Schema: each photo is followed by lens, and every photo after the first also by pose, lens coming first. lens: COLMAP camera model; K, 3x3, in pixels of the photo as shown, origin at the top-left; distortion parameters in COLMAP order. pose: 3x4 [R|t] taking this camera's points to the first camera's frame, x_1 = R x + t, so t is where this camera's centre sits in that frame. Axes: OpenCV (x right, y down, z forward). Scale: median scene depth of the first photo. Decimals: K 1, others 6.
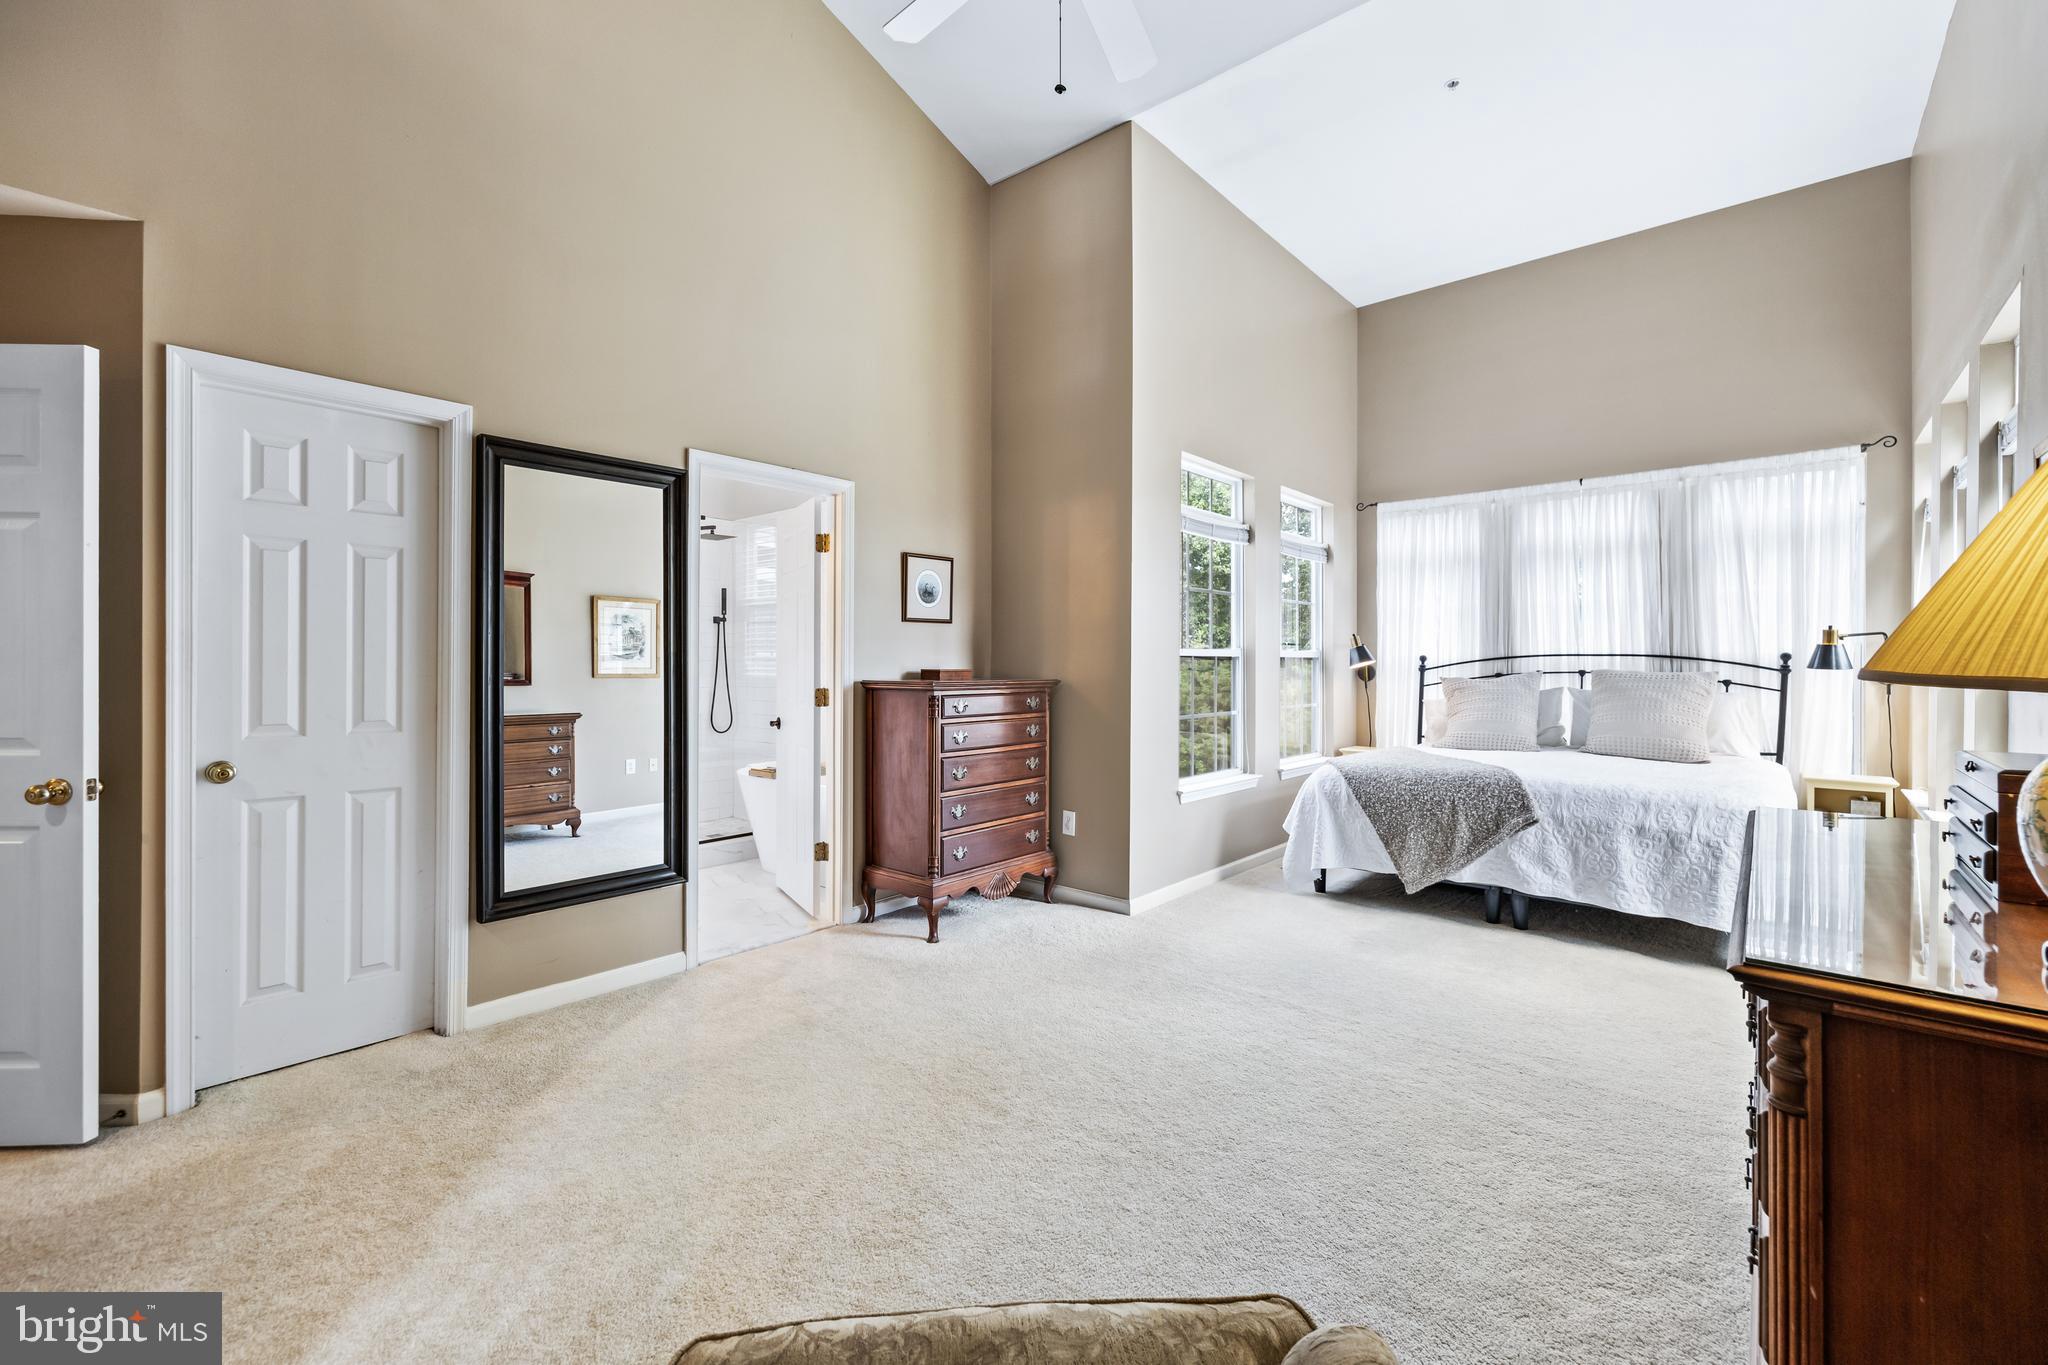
lens RADIAL K [[871.3, 0, 1018.1], [0, 871.3, 664.2], [0, 0, 1]] dist [0.002604, 0.000161]
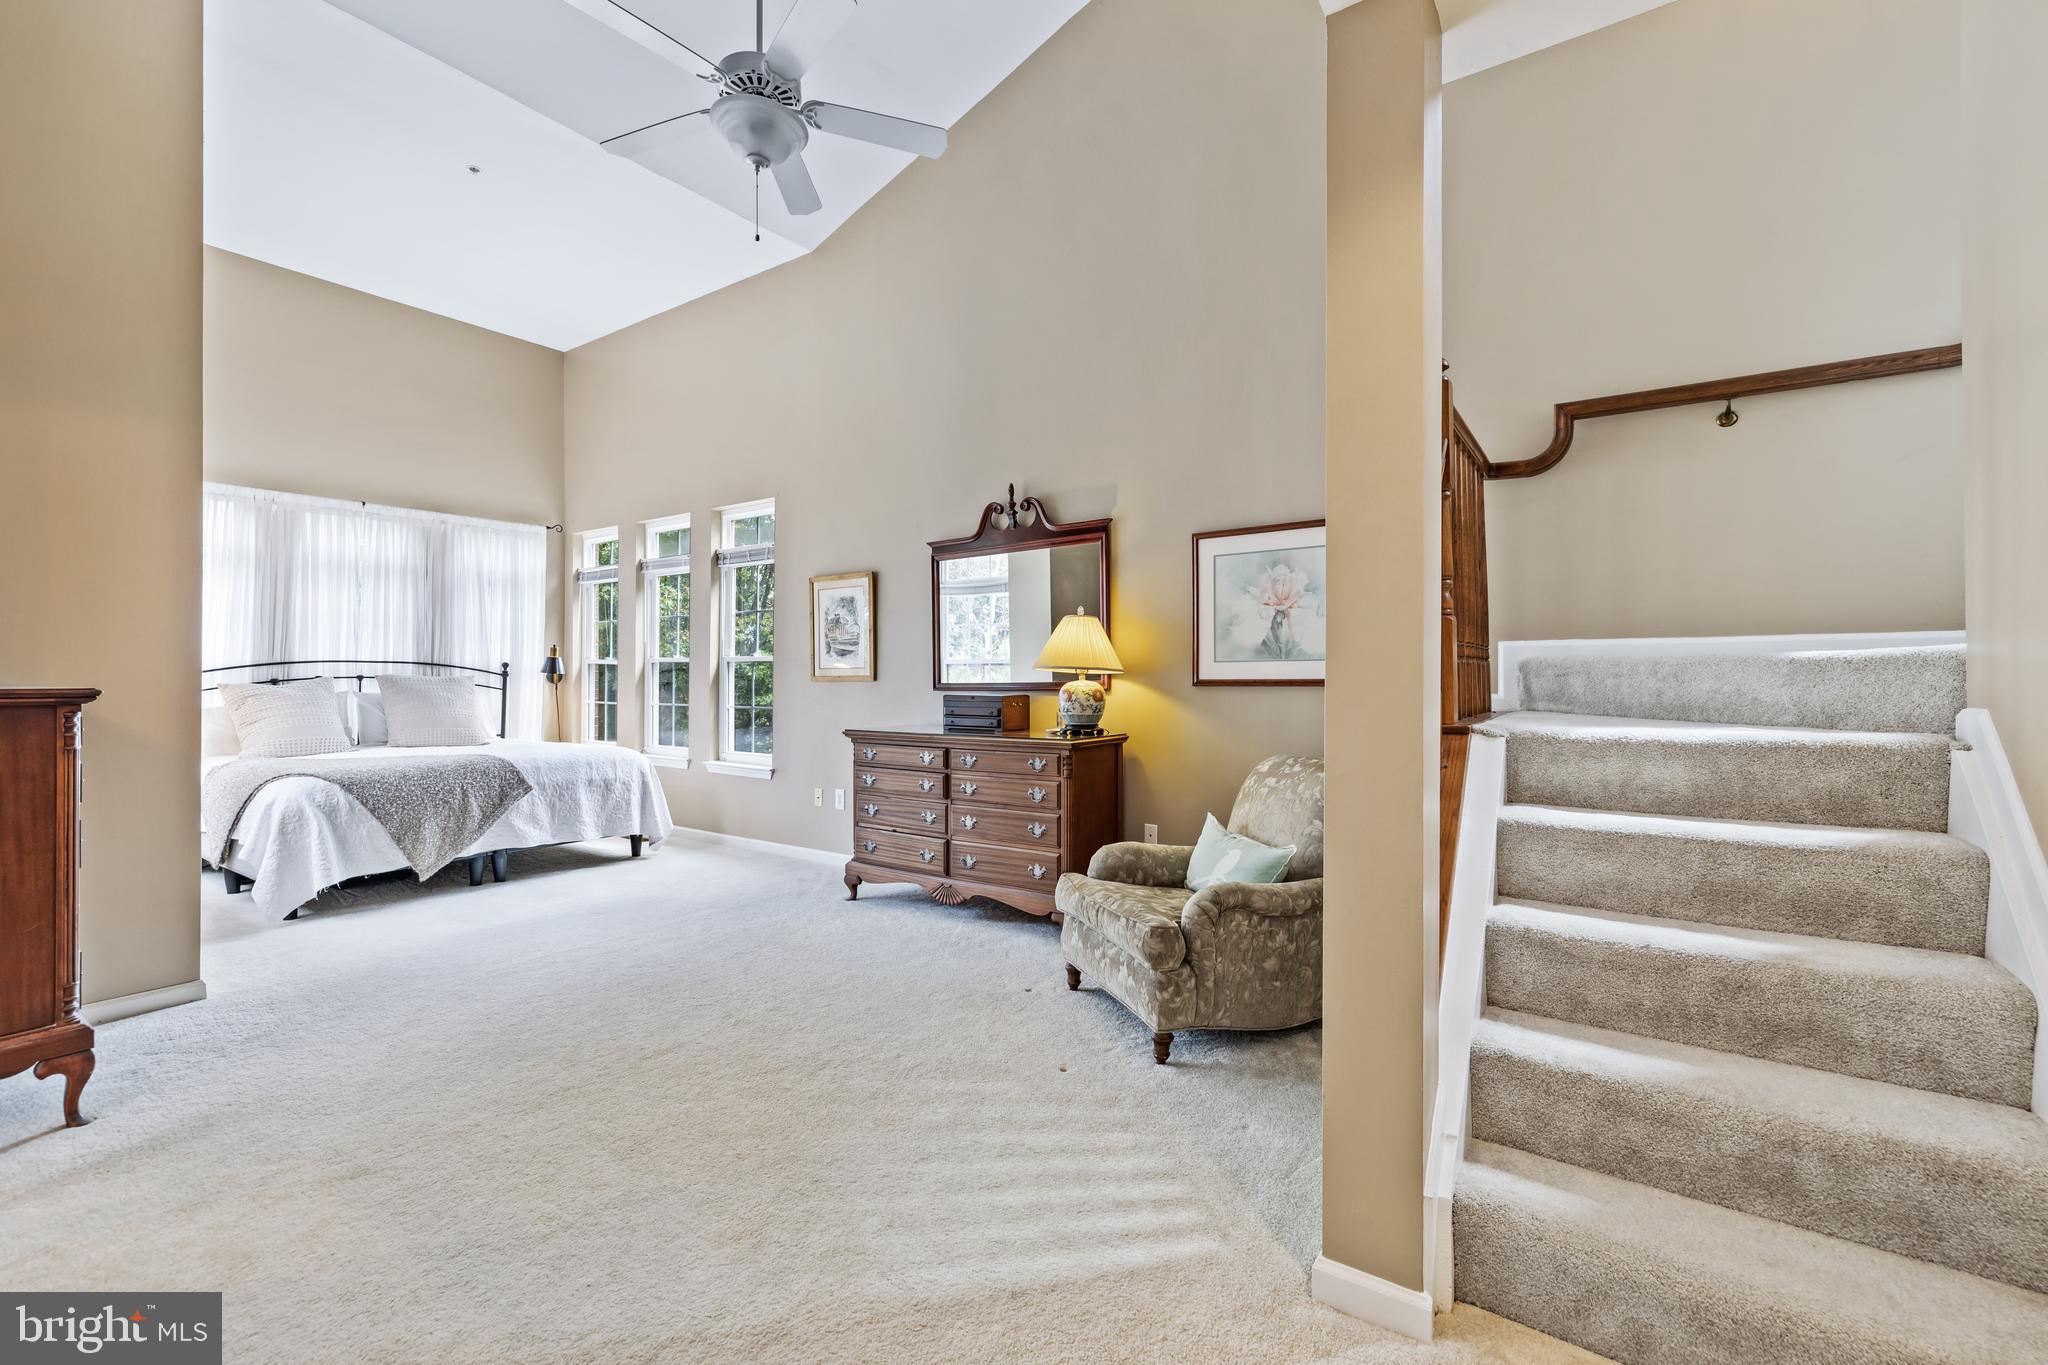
lens RADIAL K [[871.3, 0, 1018.6], [0, 871.3, 676.0], [0, 0, 1]] dist [0.002604, 0.000161]
pose [[-0.119136, -0.000892, 0.992878, -0.615757], [0.001881, 0.999998, 0.001124, 0.009222], [-0.992876, 0.002002, -0.119134, 0.345394]]
